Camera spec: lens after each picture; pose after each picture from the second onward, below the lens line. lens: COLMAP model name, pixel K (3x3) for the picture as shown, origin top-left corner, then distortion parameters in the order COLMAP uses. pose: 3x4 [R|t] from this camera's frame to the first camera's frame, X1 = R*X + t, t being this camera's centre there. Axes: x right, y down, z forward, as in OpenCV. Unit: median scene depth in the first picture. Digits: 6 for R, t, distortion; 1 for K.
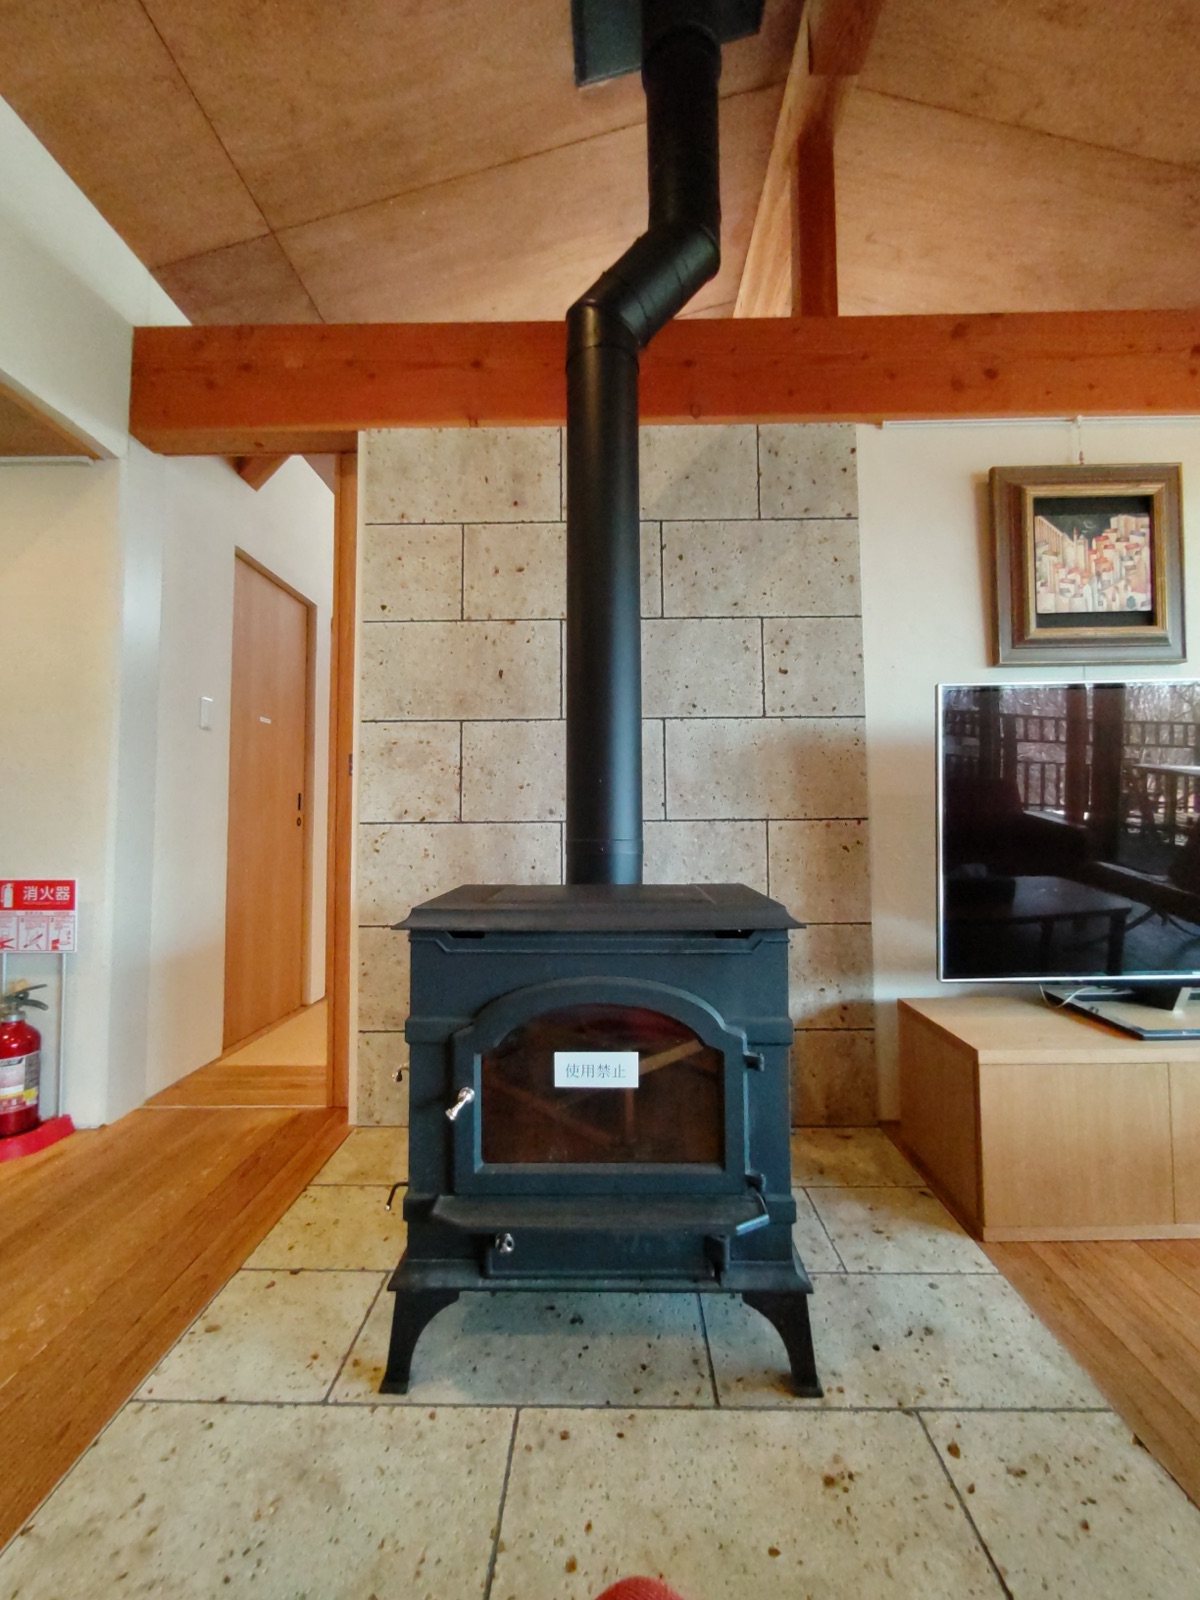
lens RADIAL K [[681.7, 0, 603.1], [0, 681.7, 788.9], [0, 0, 1]] dist [0.002125, 0.000074]
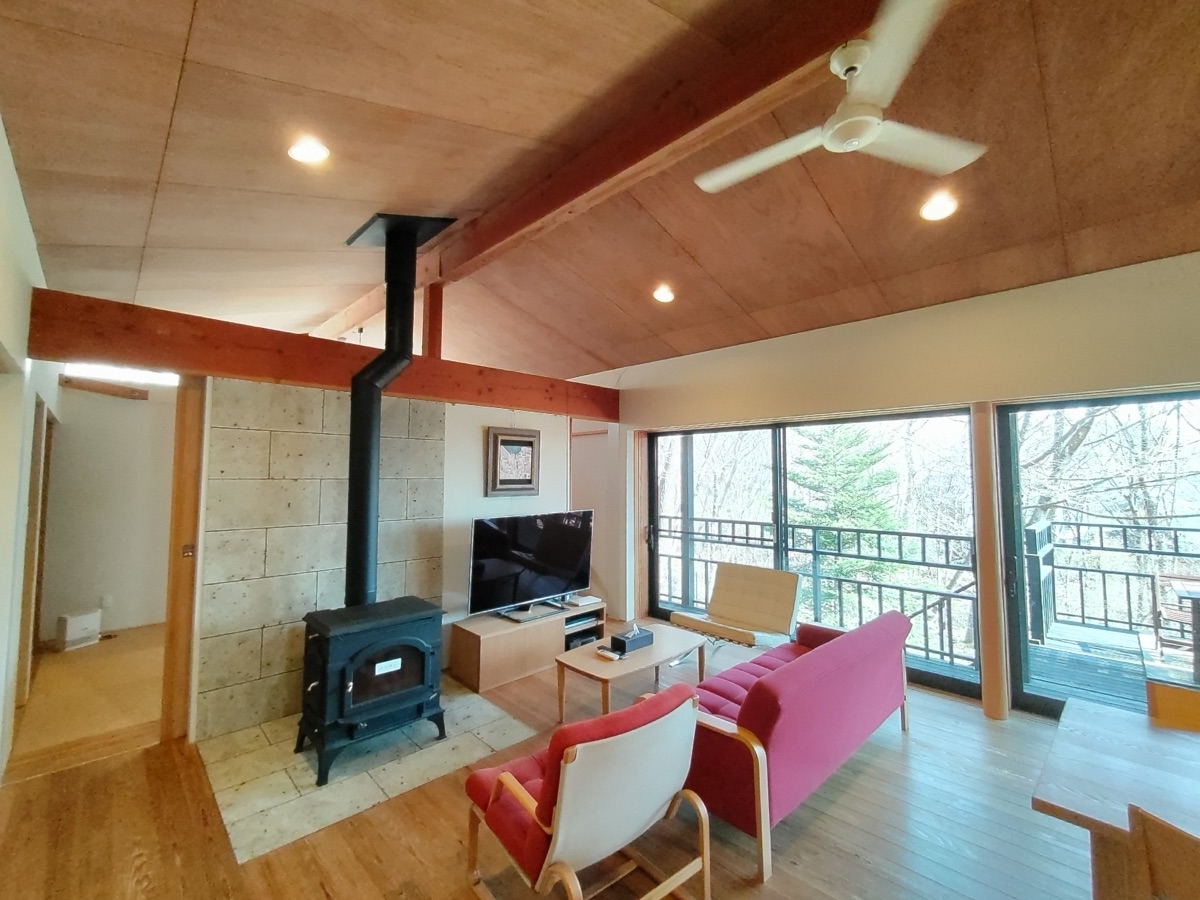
lens RADIAL K [[511.3, 0, 592.9], [0, 511.3, 439.8], [0, 0, 1]] dist [0.002125, 0.000074]
pose [[0.706194, 0.059266, 0.705534, -0.632503], [-0.047053, 0.998216, -0.036754, -0.364484], [-0.706453, -0.007242, 0.707722, -0.823997]]
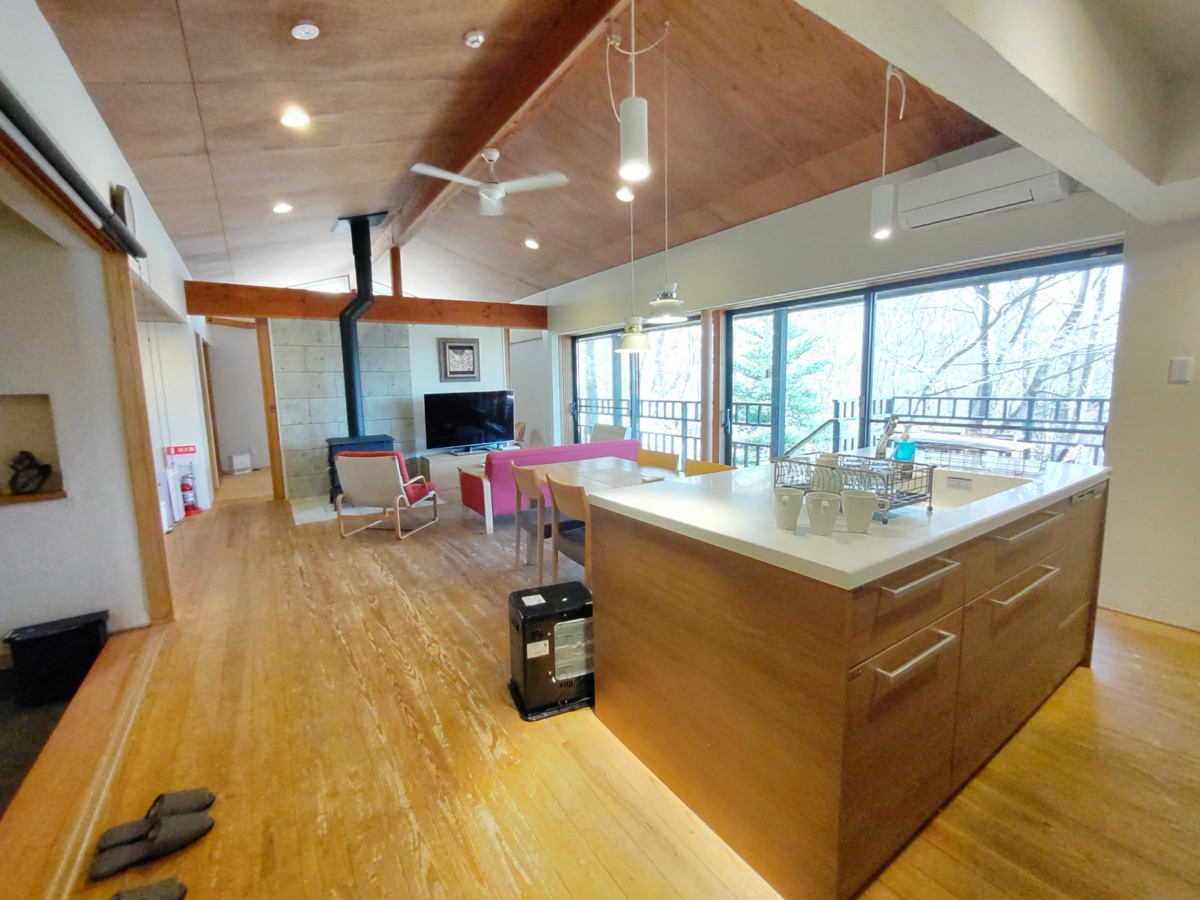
lens RADIAL K [[511.3, 0, 590.9], [0, 511.3, 438.5], [0, 0, 1]] dist [0.002125, 0.000074]
pose [[0.827221, -0.073834, 0.557004, -0.531037], [-0.014772, 0.988128, 0.152921, -0.351465], [-0.561682, -0.134728, 0.816310, -2.415046]]
